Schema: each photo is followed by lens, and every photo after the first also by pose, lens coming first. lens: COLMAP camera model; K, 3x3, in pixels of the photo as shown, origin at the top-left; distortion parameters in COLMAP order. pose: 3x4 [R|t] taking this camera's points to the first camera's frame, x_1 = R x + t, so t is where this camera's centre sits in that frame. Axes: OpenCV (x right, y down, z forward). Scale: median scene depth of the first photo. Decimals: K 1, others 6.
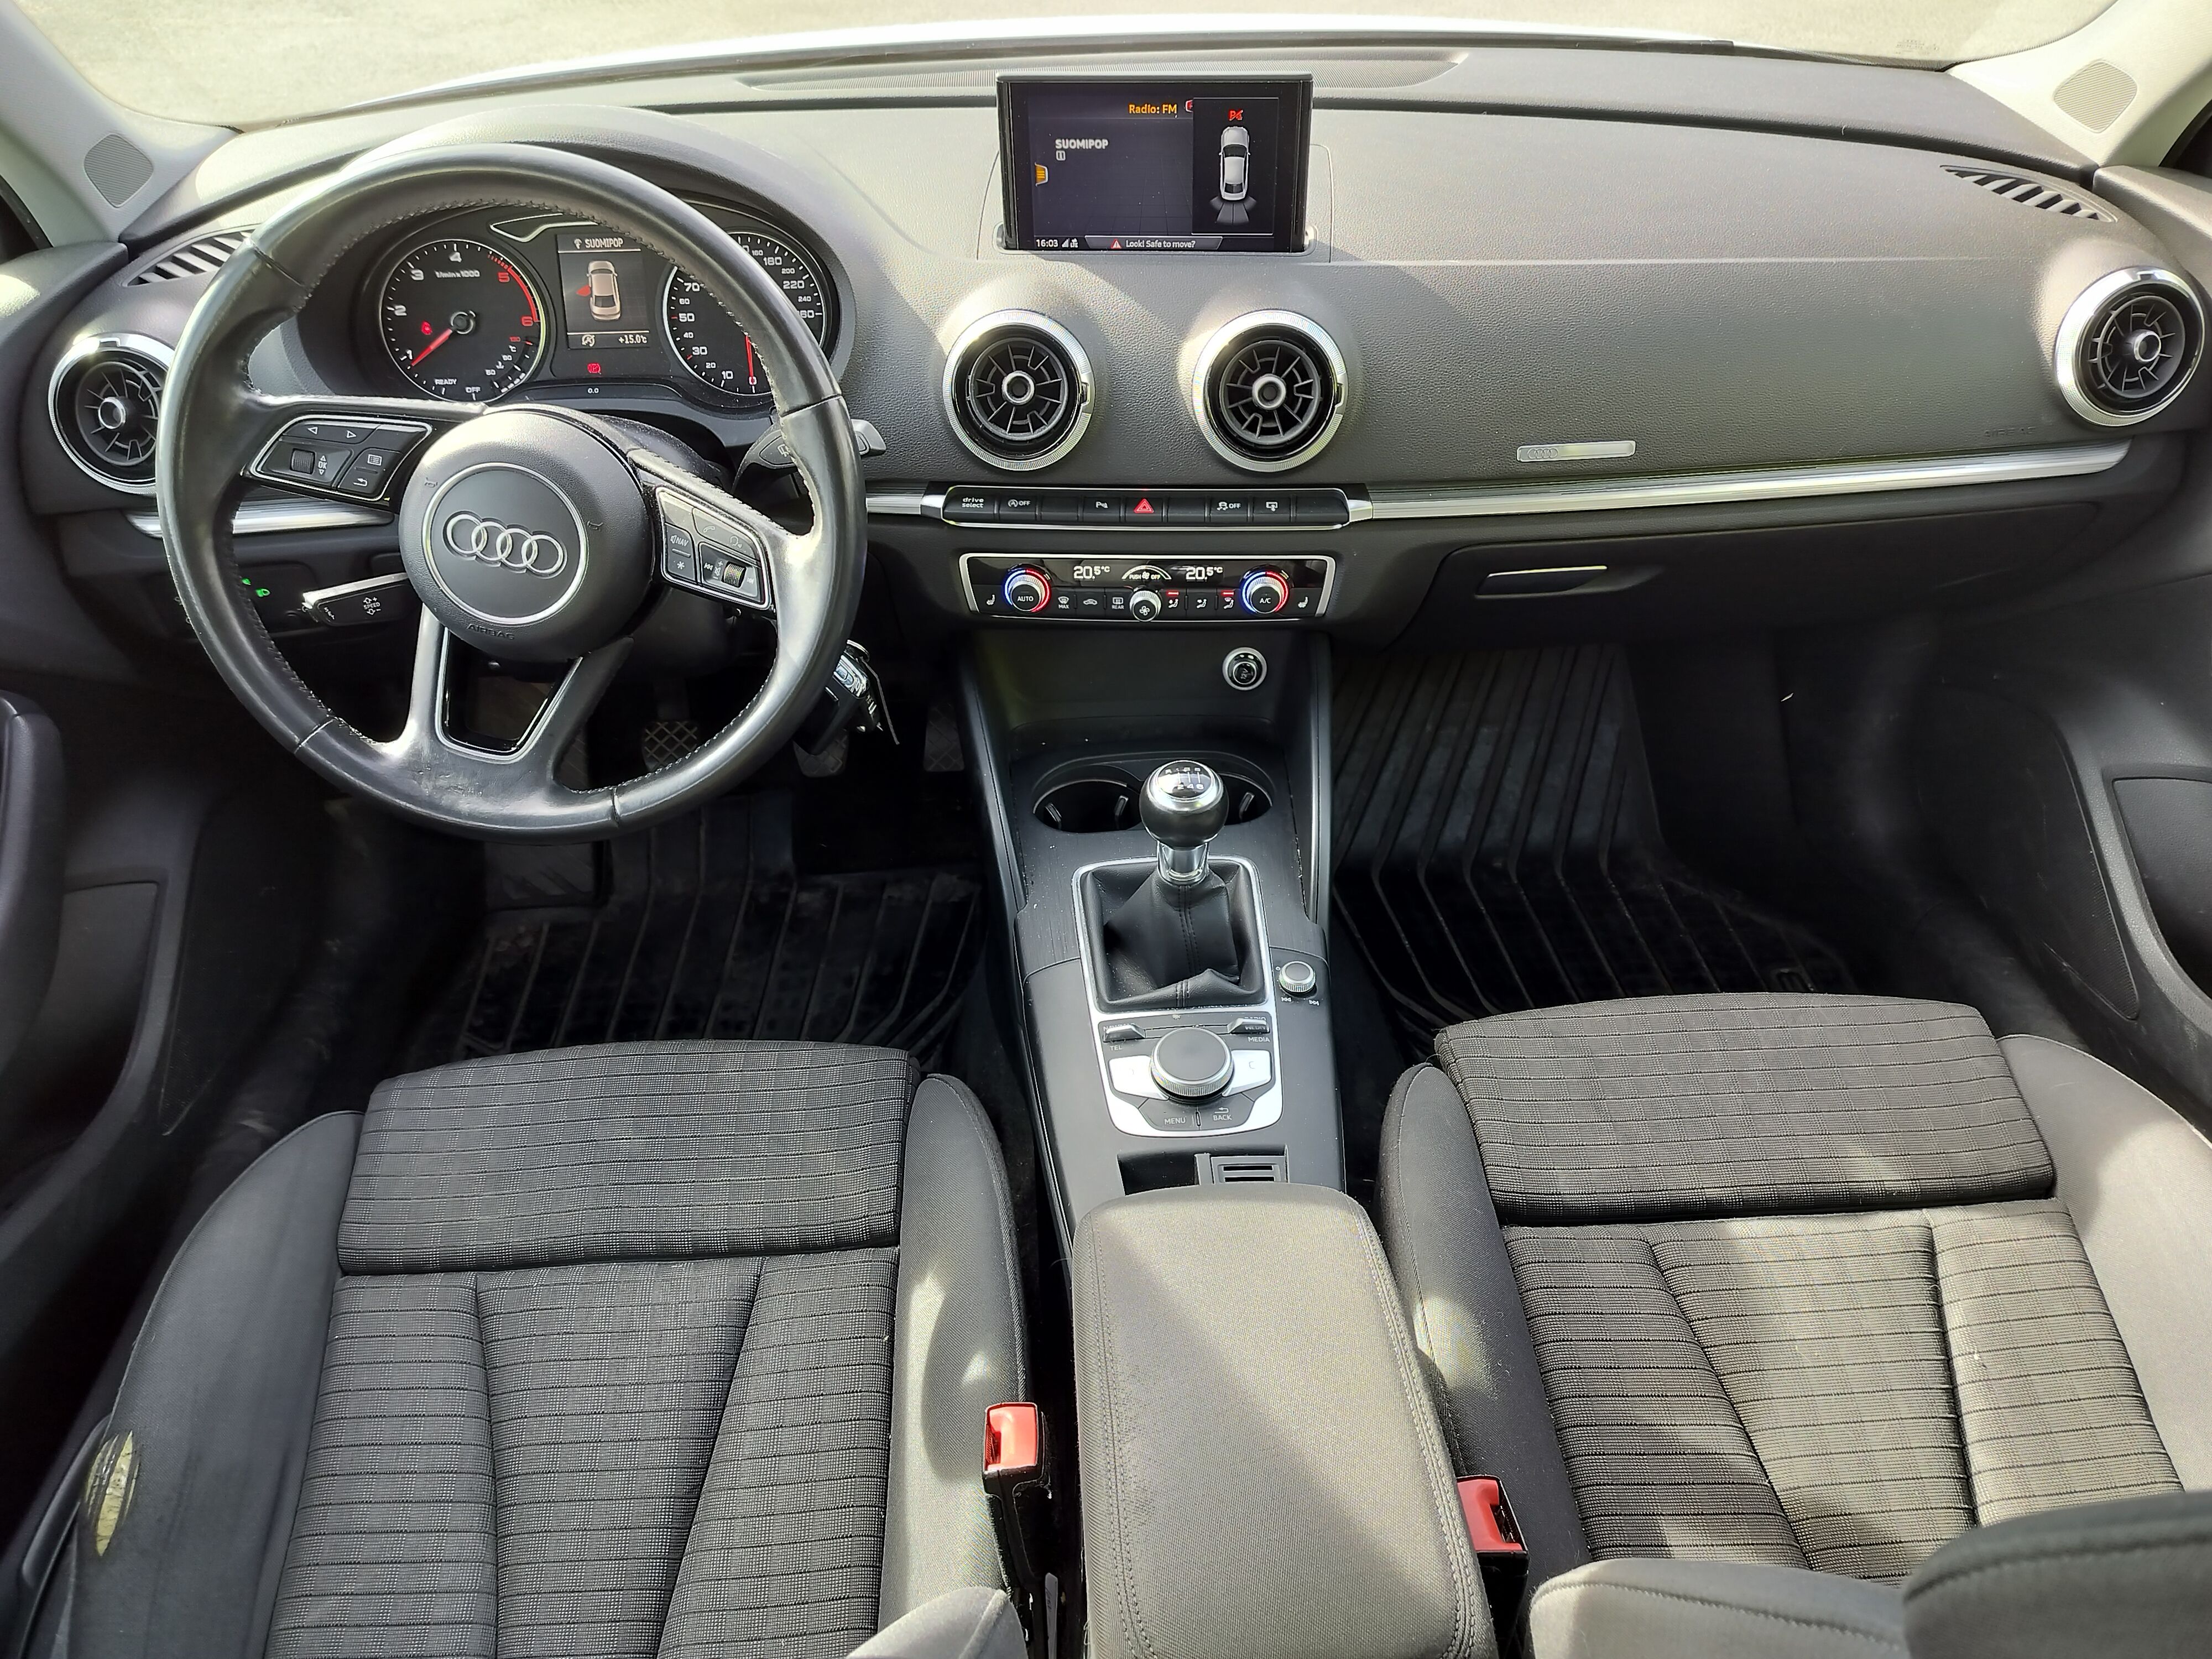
lens RADIAL K [[1556.5, 0, 1103.4], [0, 1556.5, 837.9], [0, 0, 1]] dist [-0.001538, -0.007811]
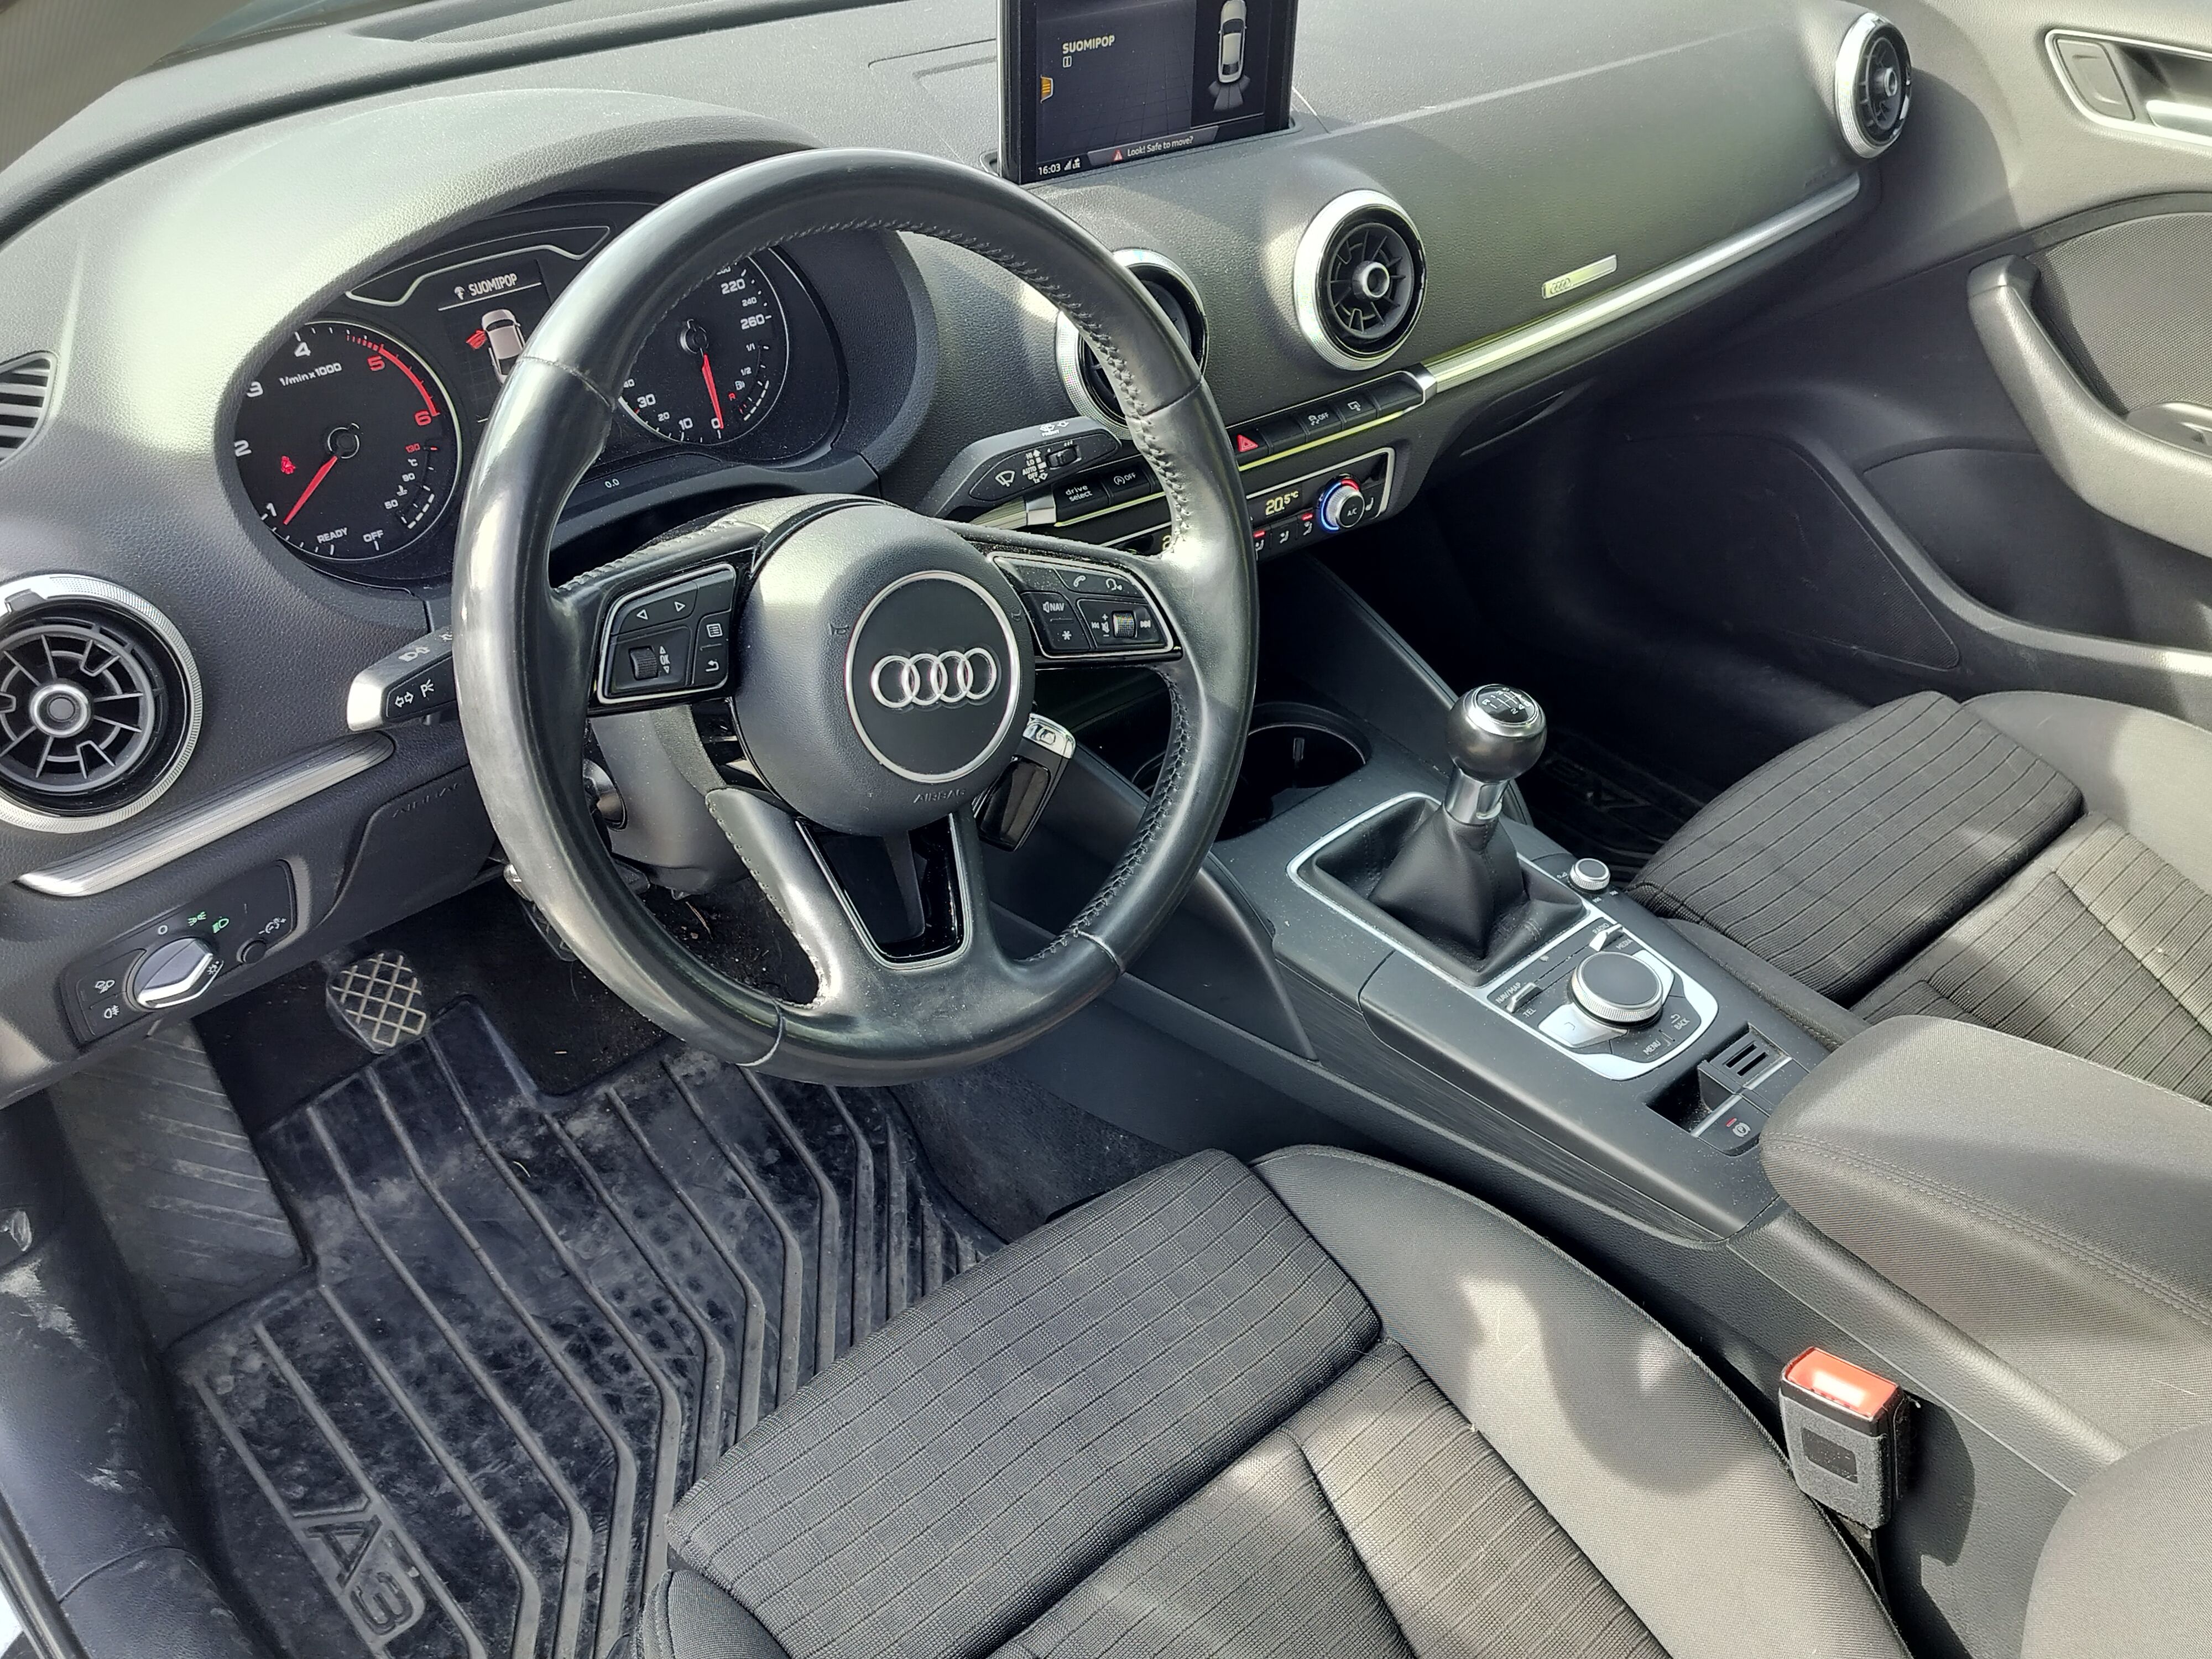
lens RADIAL K [[1941.7, 0, 1103.8], [0, 1941.7, 827.2], [0, 0, 1]] dist [0.002729, 0.024093]
pose [[0.784543, -0.352416, 0.510190, -0.661643], [0.354610, 0.929961, 0.097076, -0.147858], [-0.508668, 0.104758, 0.854565, 0.142256]]
